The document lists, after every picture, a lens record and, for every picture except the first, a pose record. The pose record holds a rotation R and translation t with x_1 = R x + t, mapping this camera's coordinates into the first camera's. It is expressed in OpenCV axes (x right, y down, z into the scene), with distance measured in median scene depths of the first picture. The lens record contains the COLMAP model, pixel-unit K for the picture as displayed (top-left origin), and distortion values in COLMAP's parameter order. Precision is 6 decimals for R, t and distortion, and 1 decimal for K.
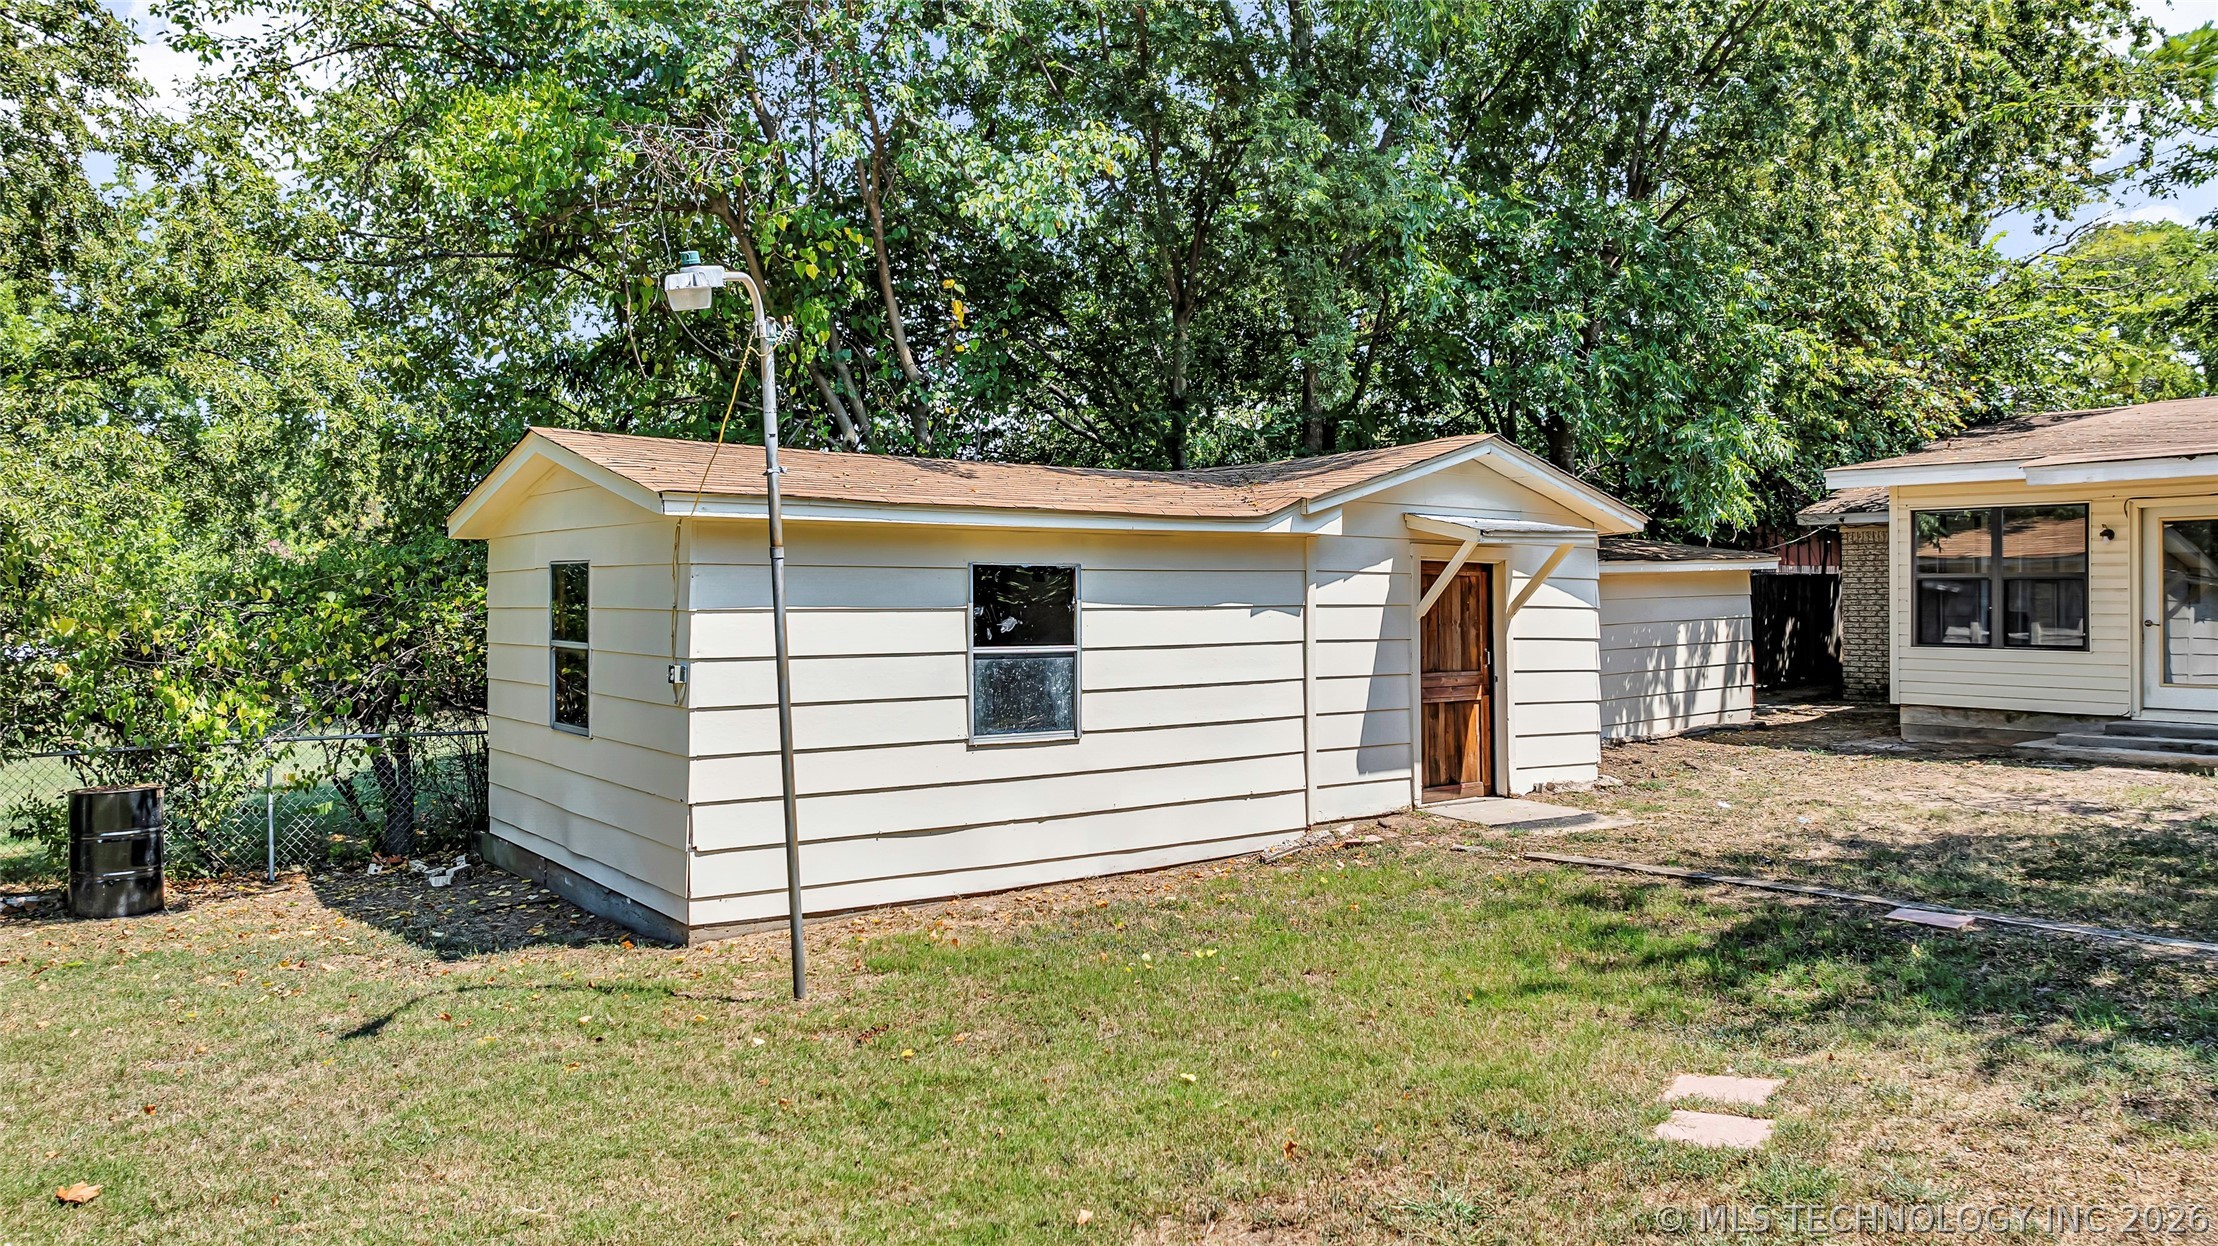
lens RADIAL K [[1567.9, 0, 1105.0], [0, 1567.9, 617.1], [0, 0, 1]] dist [-0.045371, 0.026085]
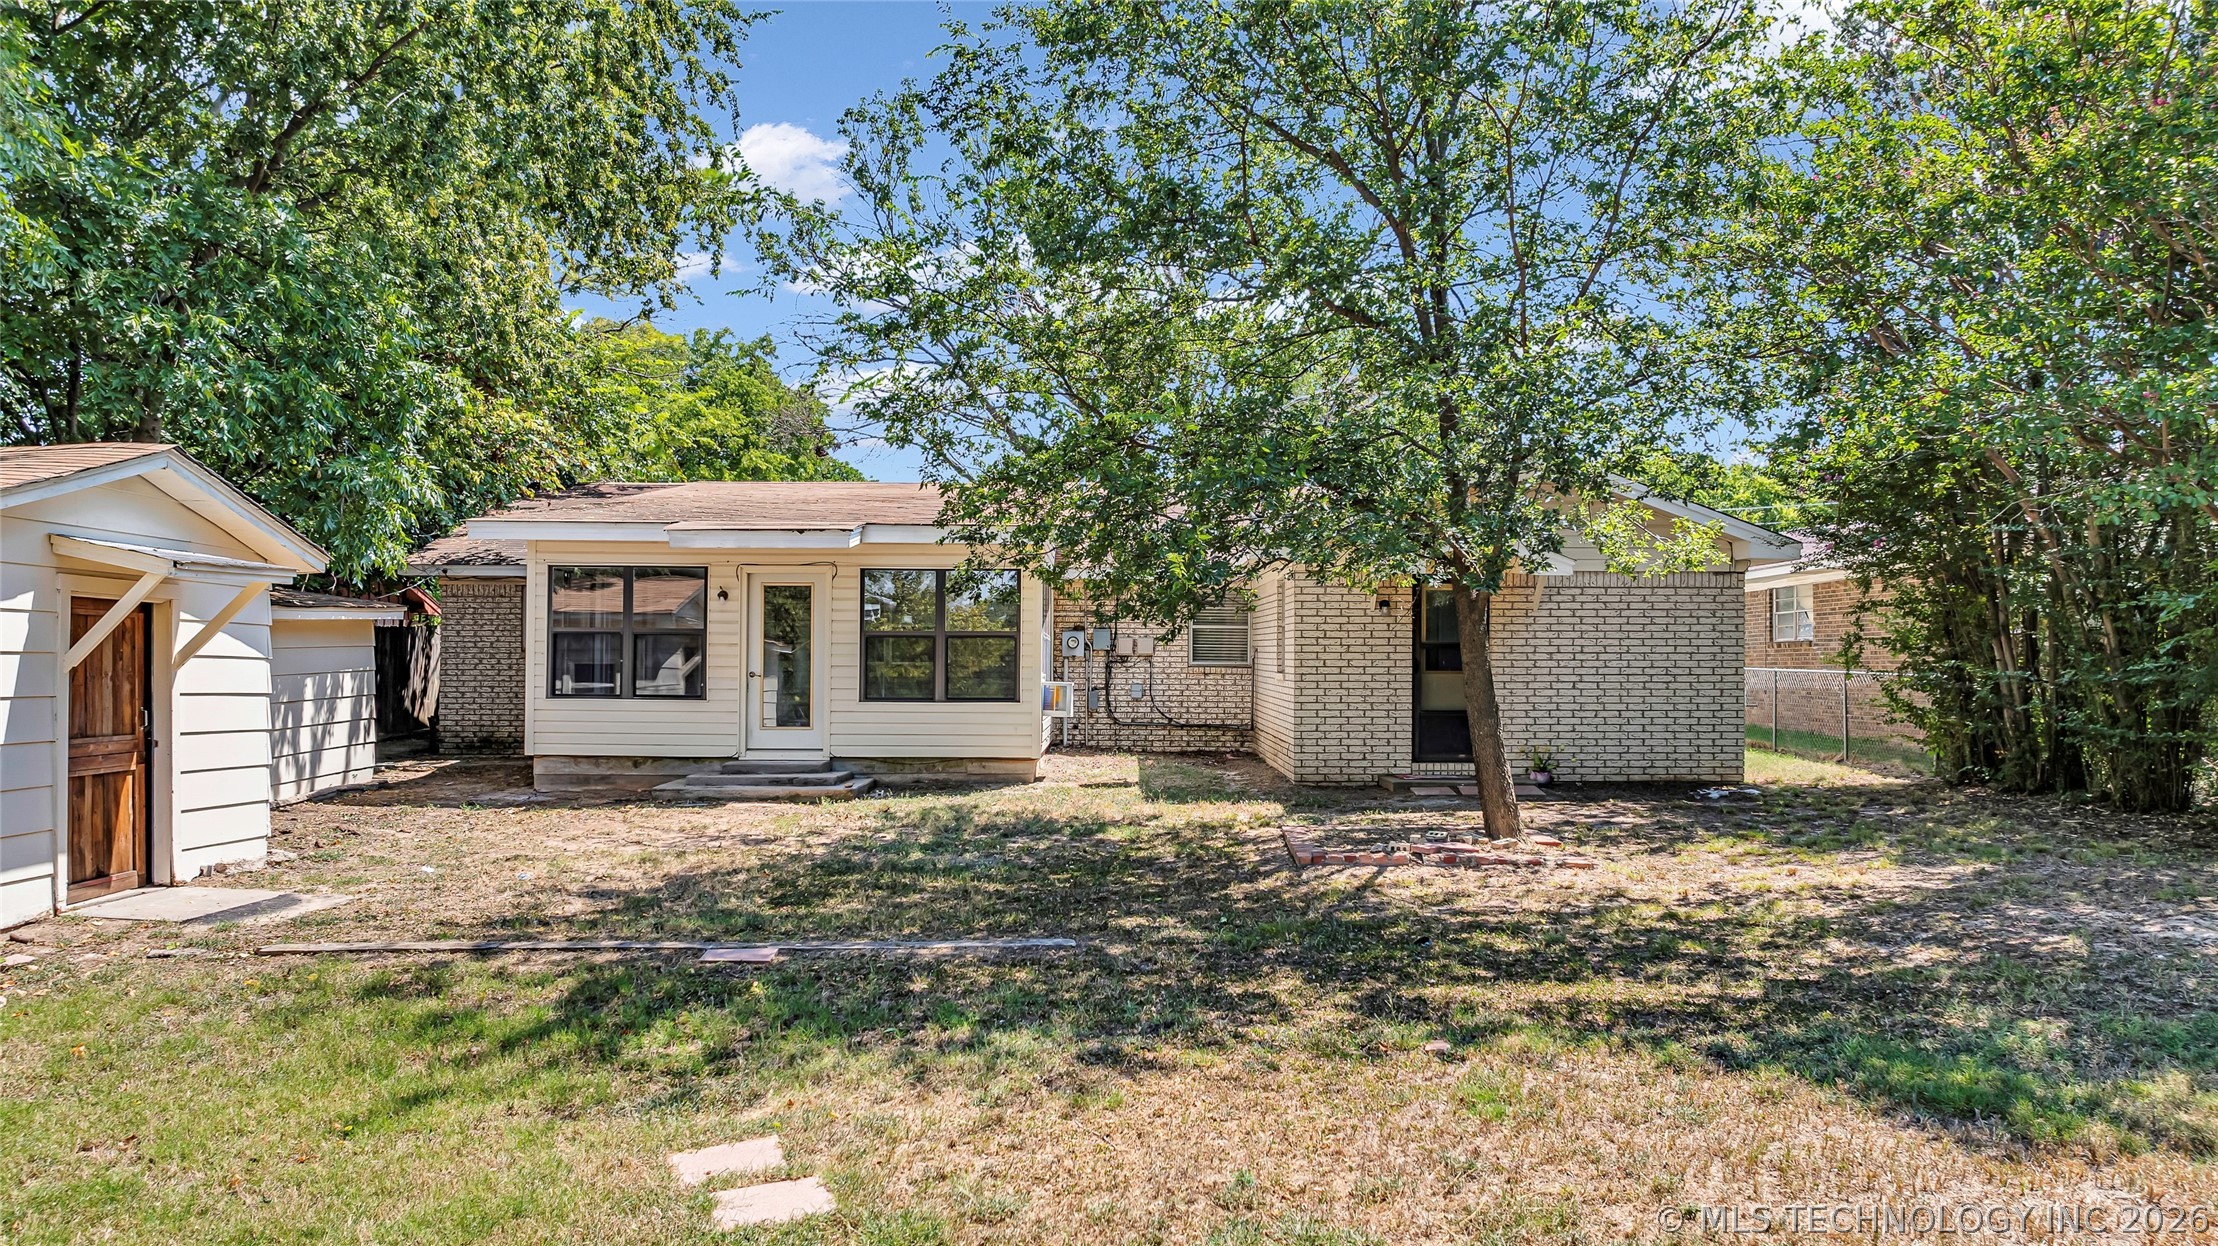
lens RADIAL K [[1567.9, 0, 1100.0], [0, 1567.9, 663.6], [0, 0, 1]] dist [-0.045371, 0.026085]
pose [[0.592099, 0.002607, 0.805861, -0.107505], [0.002033, 0.999987, -0.004729, 0.002081], [-0.805863, 0.004439, 0.592086, 0.111715]]
